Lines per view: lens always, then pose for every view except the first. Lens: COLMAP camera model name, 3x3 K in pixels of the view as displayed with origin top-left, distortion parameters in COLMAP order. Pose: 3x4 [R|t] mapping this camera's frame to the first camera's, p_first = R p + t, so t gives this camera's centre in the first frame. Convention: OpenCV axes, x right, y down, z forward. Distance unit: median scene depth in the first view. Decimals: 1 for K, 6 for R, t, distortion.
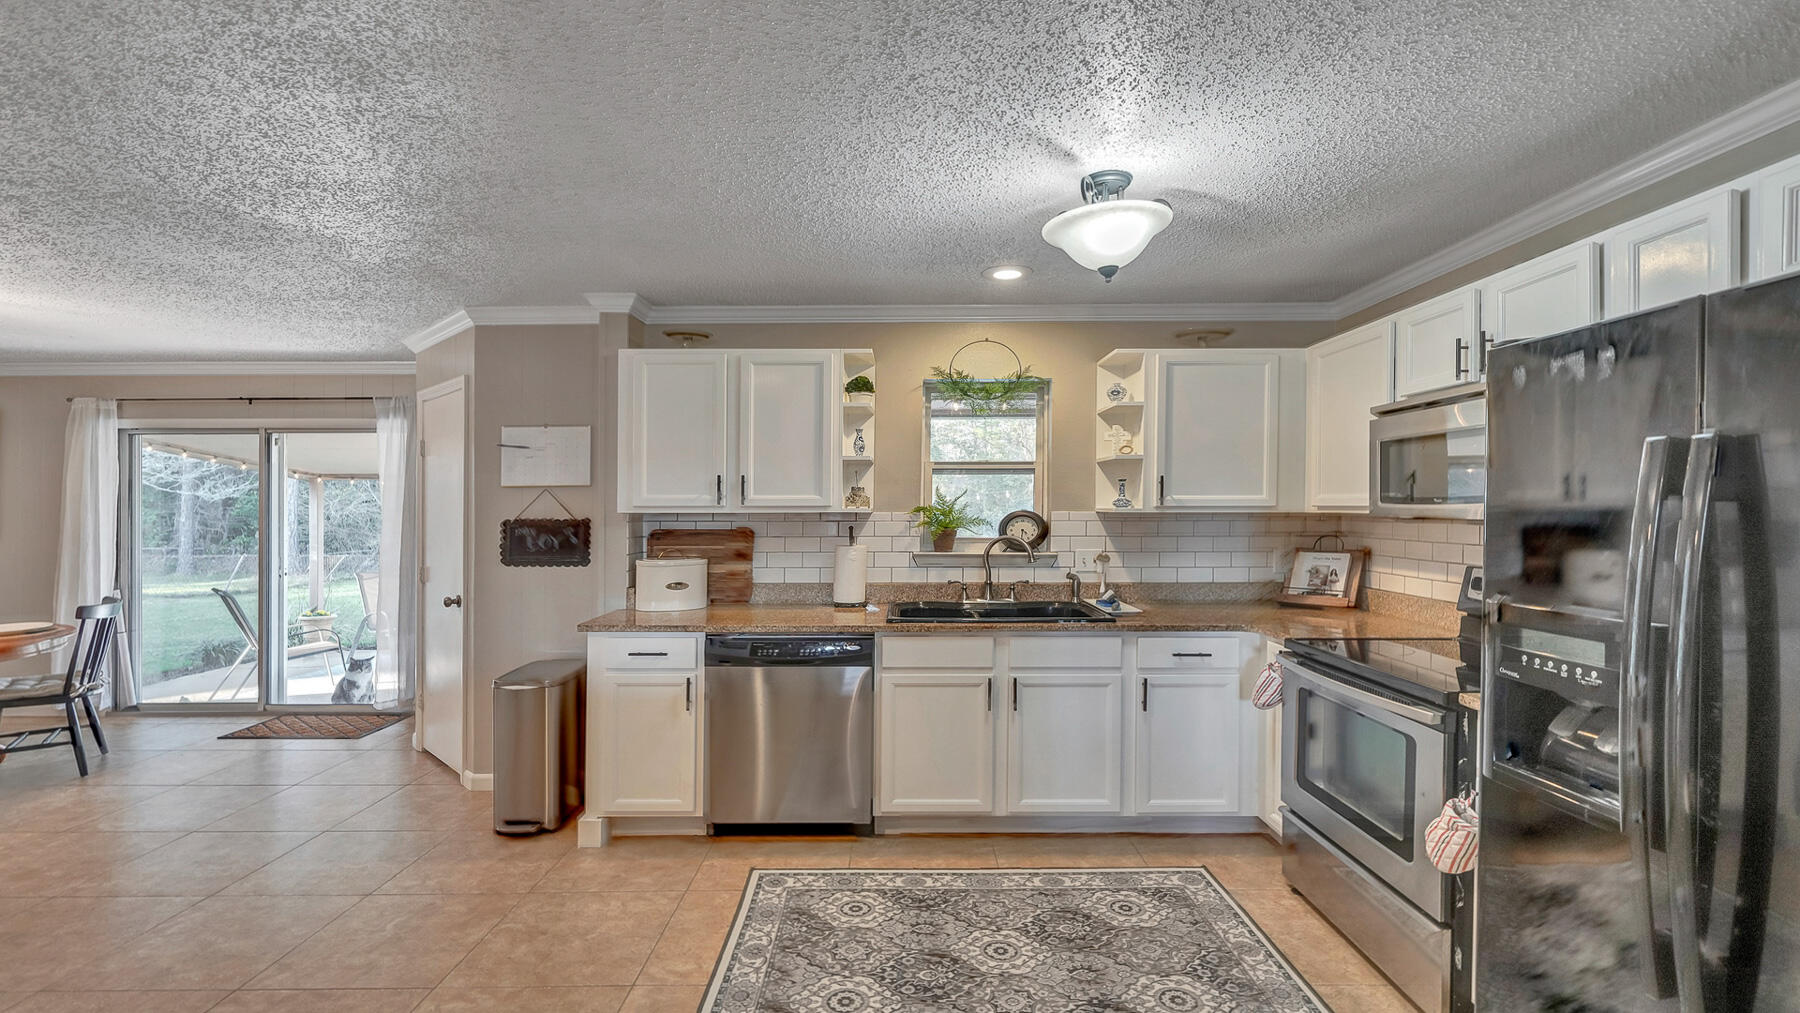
lens RADIAL K [[792.3, 0, 896.4], [0, 792.3, 507.4], [0, 0, 1]] dist [0.004902, 0.000391]
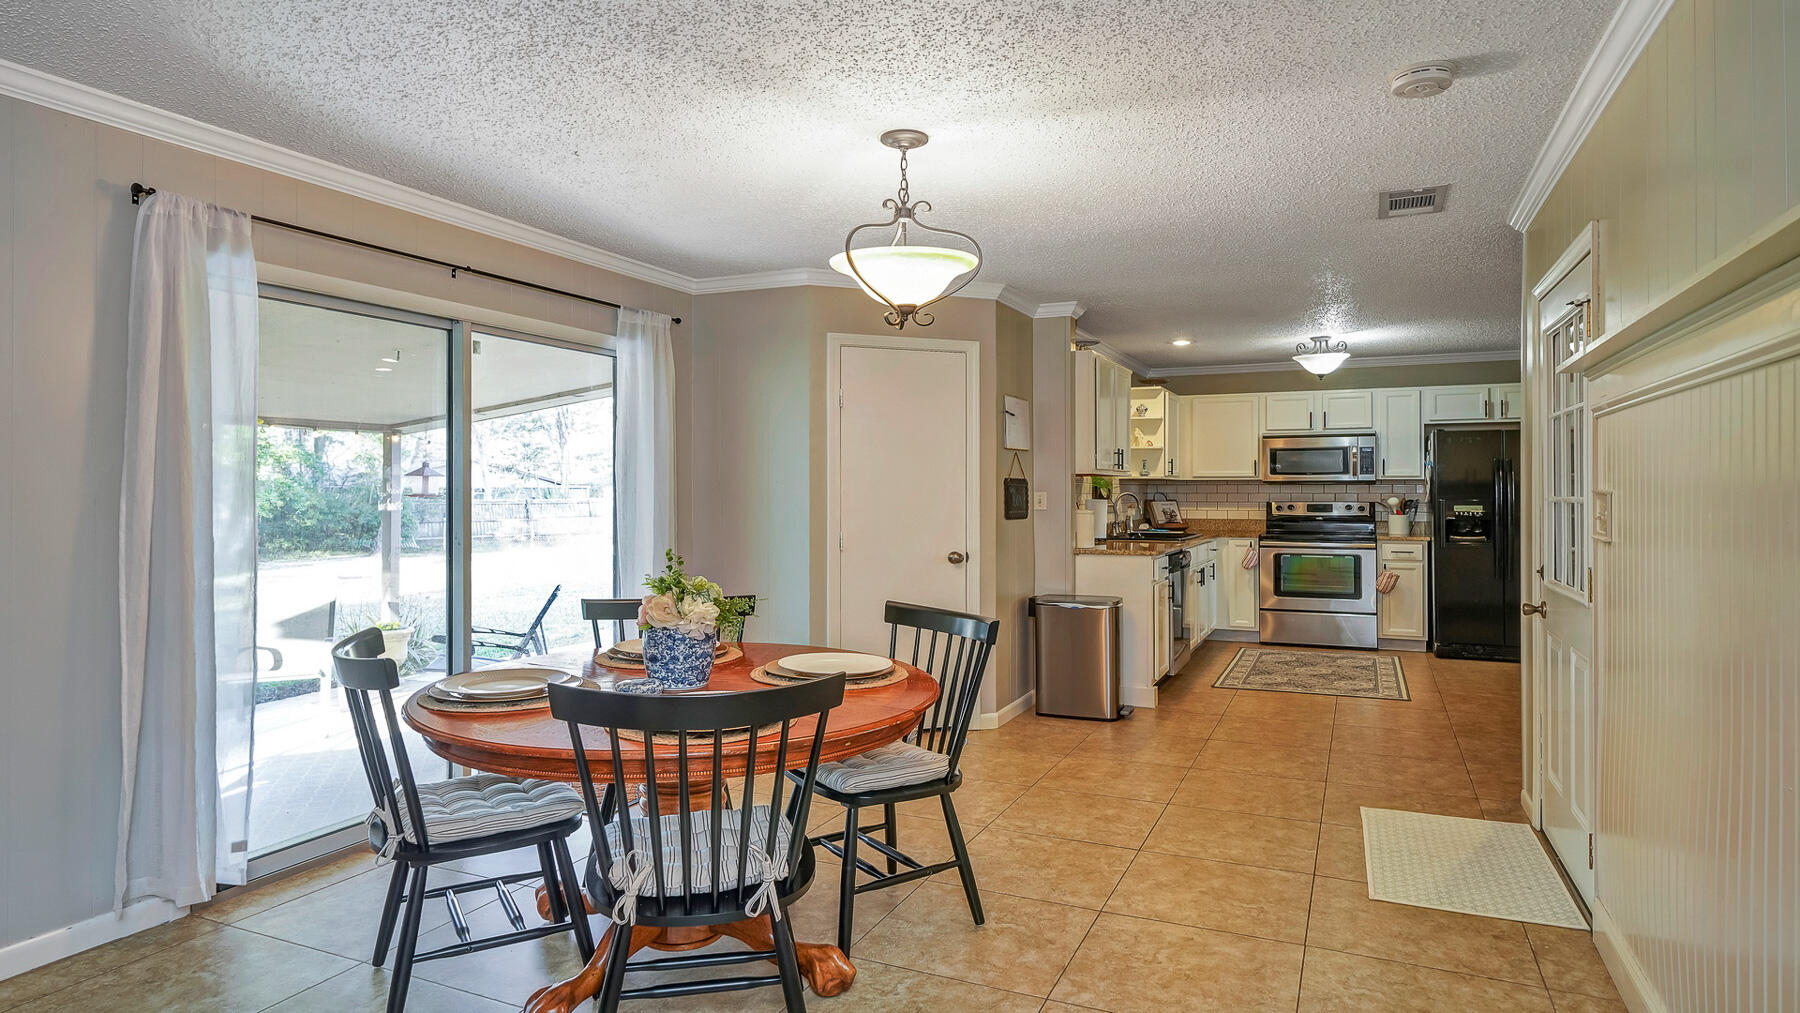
lens RADIAL K [[995.4, 0, 900.3], [0, 995.4, 495.9], [0, 0, 1]] dist [0.000412, -0.001553]
pose [[0.408164, -0.002228, 0.912906, -1.876711], [-0.002612, 0.999990, 0.003608, 0.035529], [-0.912905, -0.003857, 0.408154, 0.578920]]
